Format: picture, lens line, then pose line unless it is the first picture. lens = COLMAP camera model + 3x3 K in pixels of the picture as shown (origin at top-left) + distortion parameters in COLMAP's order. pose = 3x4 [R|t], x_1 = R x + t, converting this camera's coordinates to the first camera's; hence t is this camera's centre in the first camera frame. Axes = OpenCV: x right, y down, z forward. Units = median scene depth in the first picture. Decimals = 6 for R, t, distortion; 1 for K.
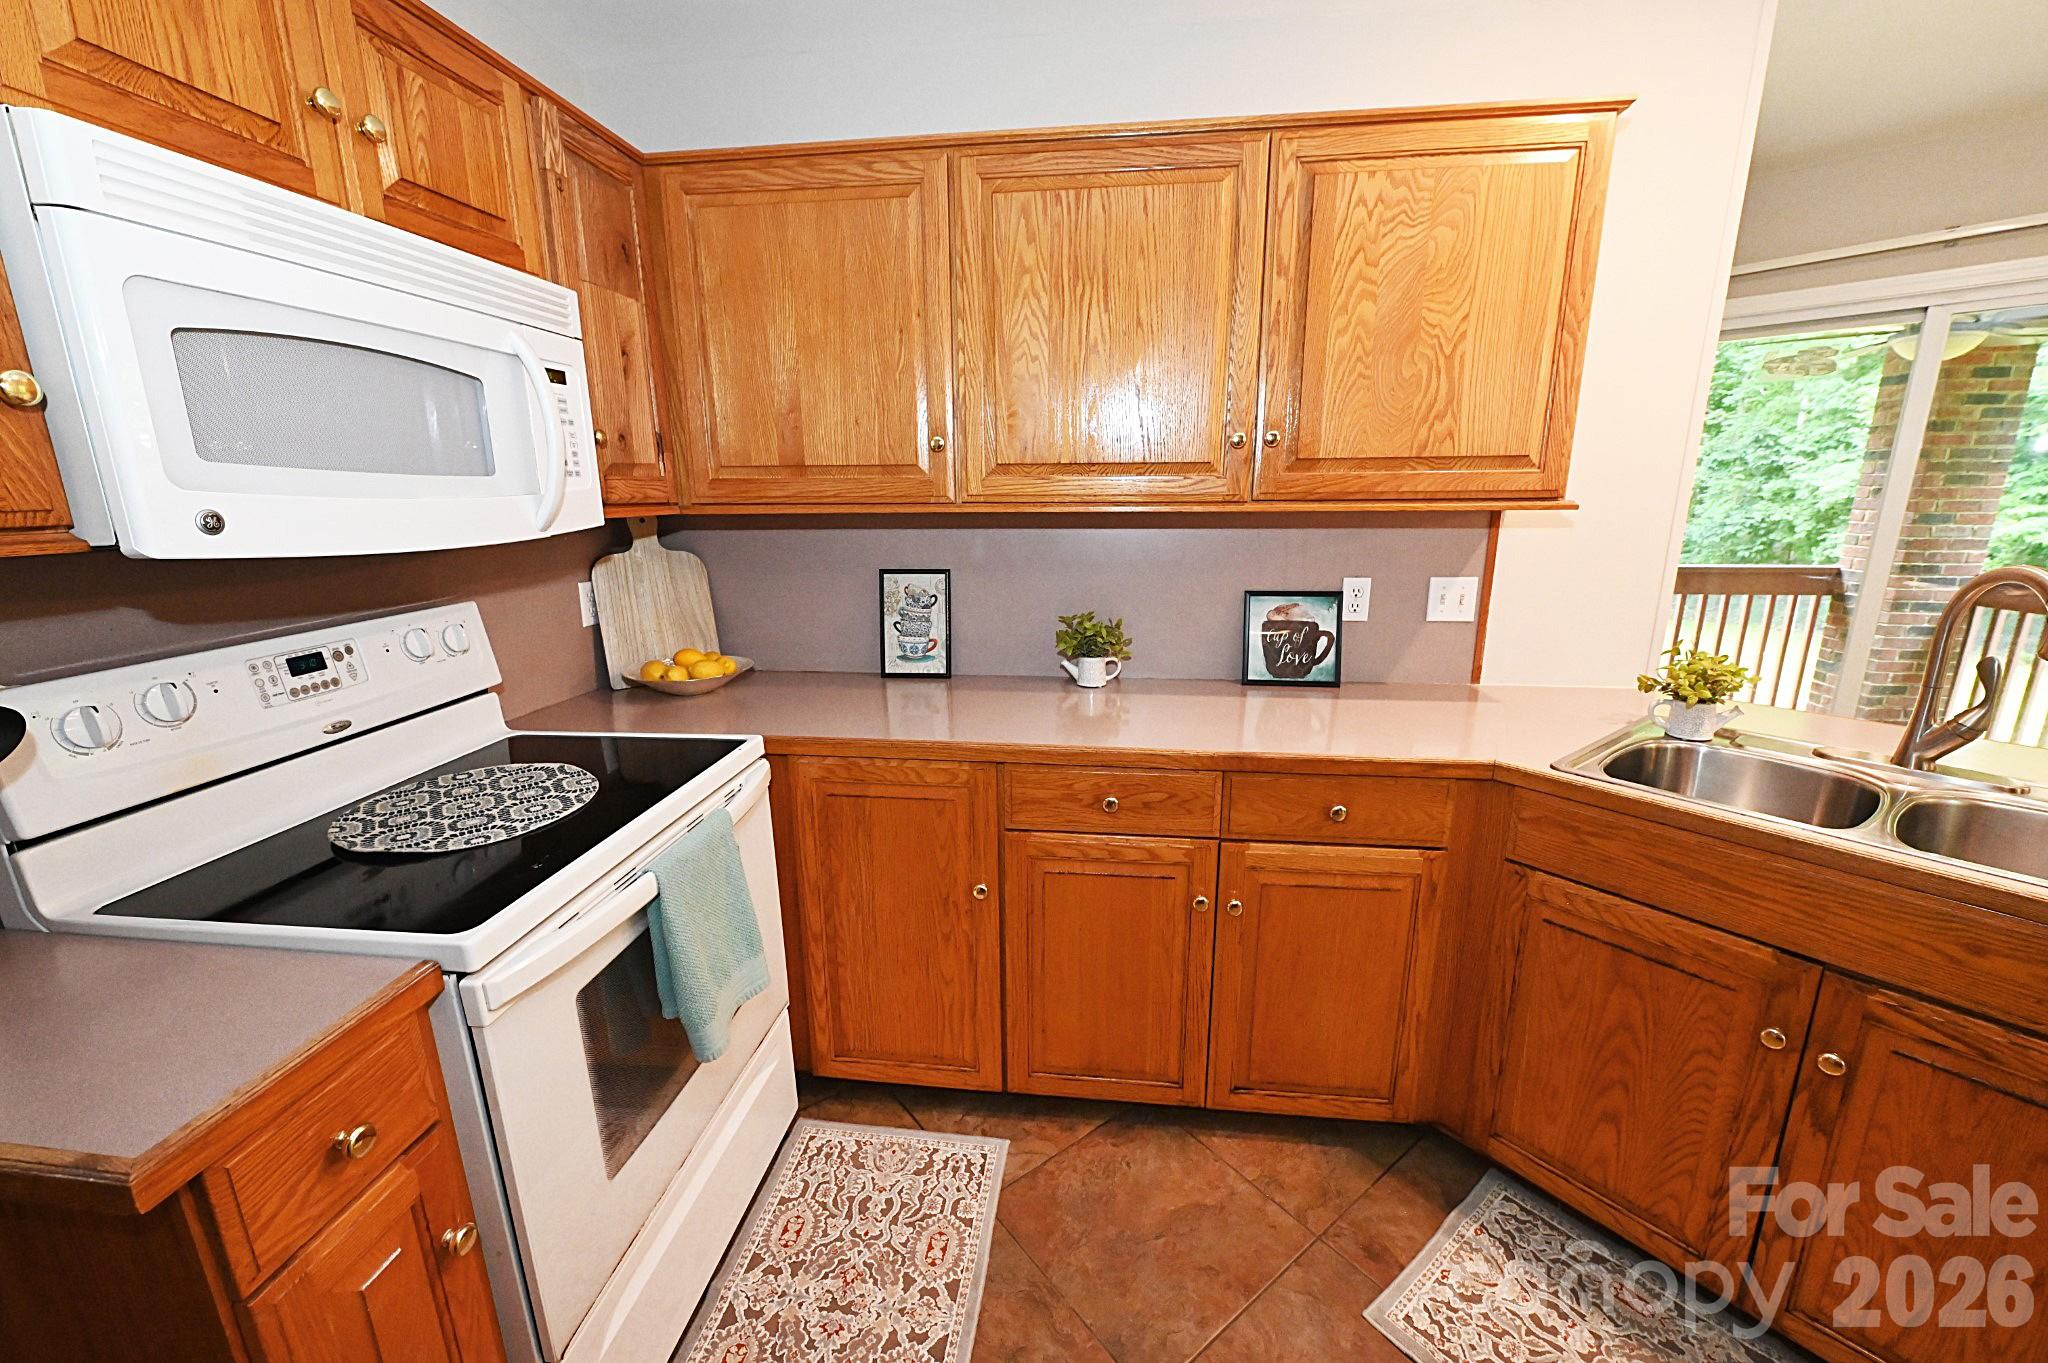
lens RADIAL K [[805.1, 0, 1024.7], [0, 805.1, 682.5], [0, 0, 1]] dist [-0.008166, -0.001056]
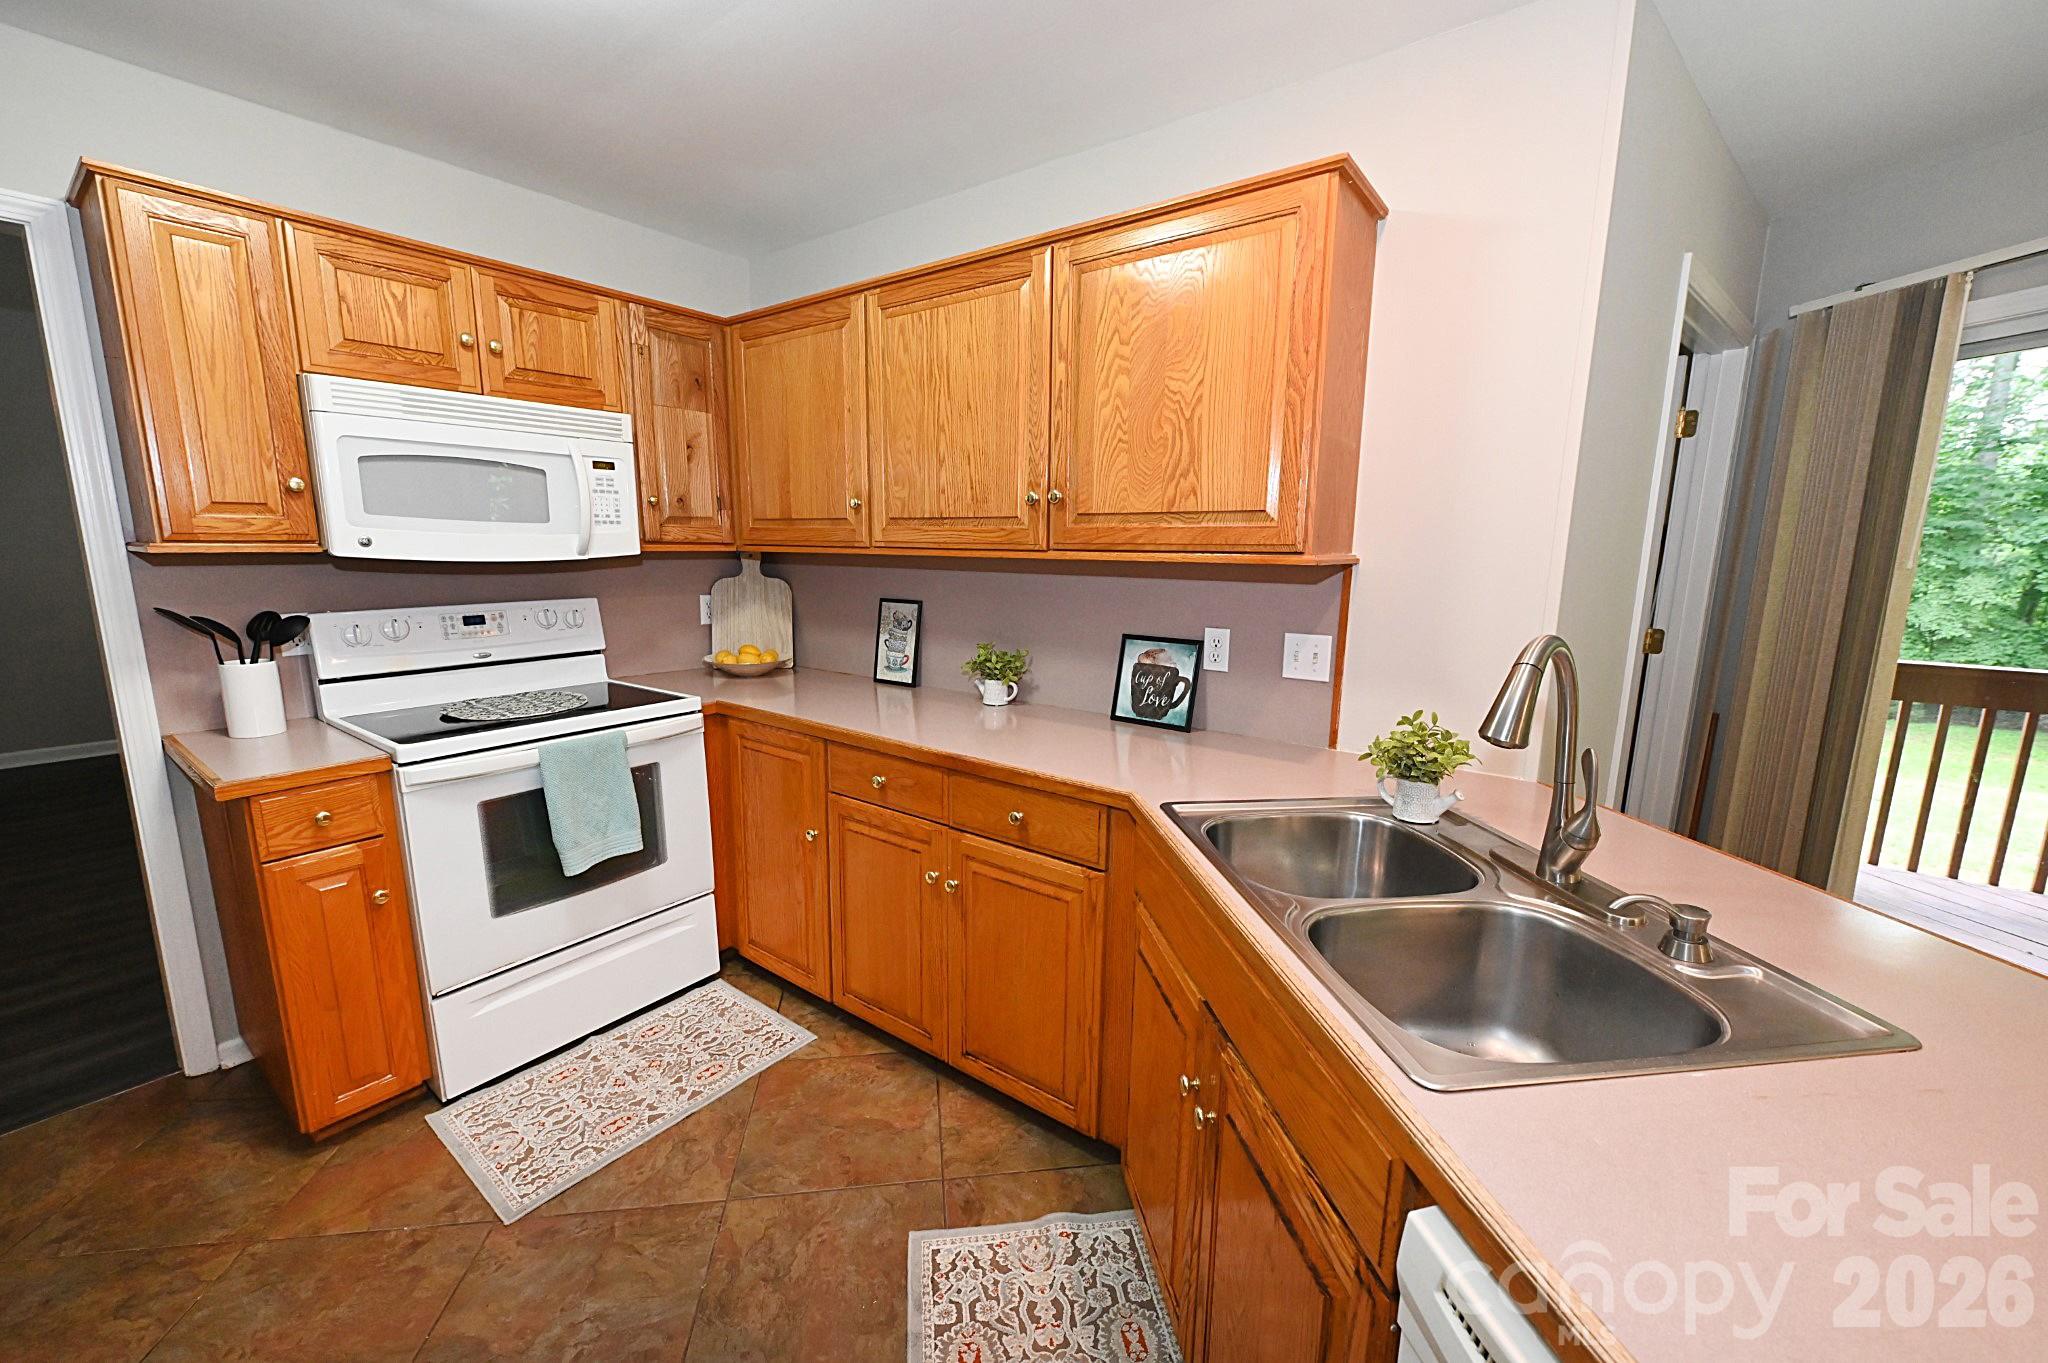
lens RADIAL K [[805.1, 0, 1017.1], [0, 805.1, 690.1], [0, 0, 1]] dist [-0.008166, -0.001056]
pose [[0.864978, 0.107638, -0.490131, 0.880441], [-0.135196, 0.990595, -0.021049, 0.004599], [0.483255, 0.084470, 0.871395, -0.013842]]
